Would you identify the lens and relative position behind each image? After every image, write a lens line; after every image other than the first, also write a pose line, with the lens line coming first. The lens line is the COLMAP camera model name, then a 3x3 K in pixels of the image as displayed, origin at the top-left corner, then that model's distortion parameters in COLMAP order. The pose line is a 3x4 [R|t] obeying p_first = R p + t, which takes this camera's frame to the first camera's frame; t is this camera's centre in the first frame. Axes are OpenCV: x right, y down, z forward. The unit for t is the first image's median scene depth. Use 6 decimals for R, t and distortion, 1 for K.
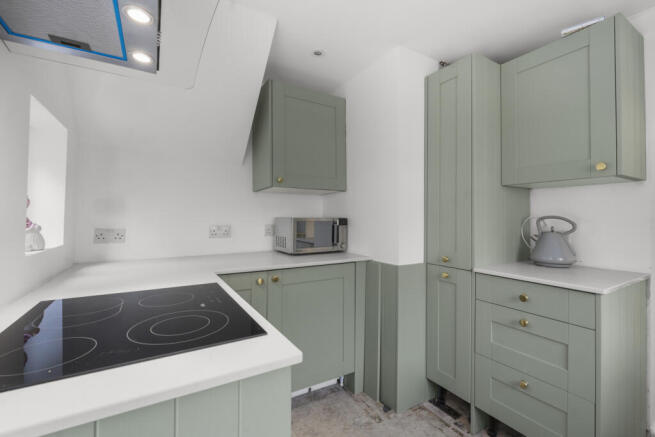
lens RADIAL K [[288.4, 0, 326.3], [0, 288.4, 217.1], [0, 0, 1]] dist [-0.002735, -0.000073]
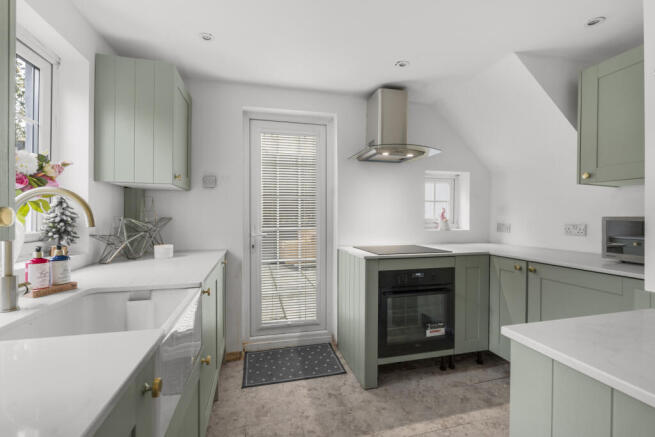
lens RADIAL K [[288.4, 0, 326.8], [0, 288.4, 217.0], [0, 0, 1]] dist [-0.002735, -0.000073]
pose [[-0.291065, 0.002786, -0.956699, 1.114494], [-0.000790, 0.999995, 0.003153, -0.000285], [0.956703, 0.001673, -0.291061, 0.514984]]
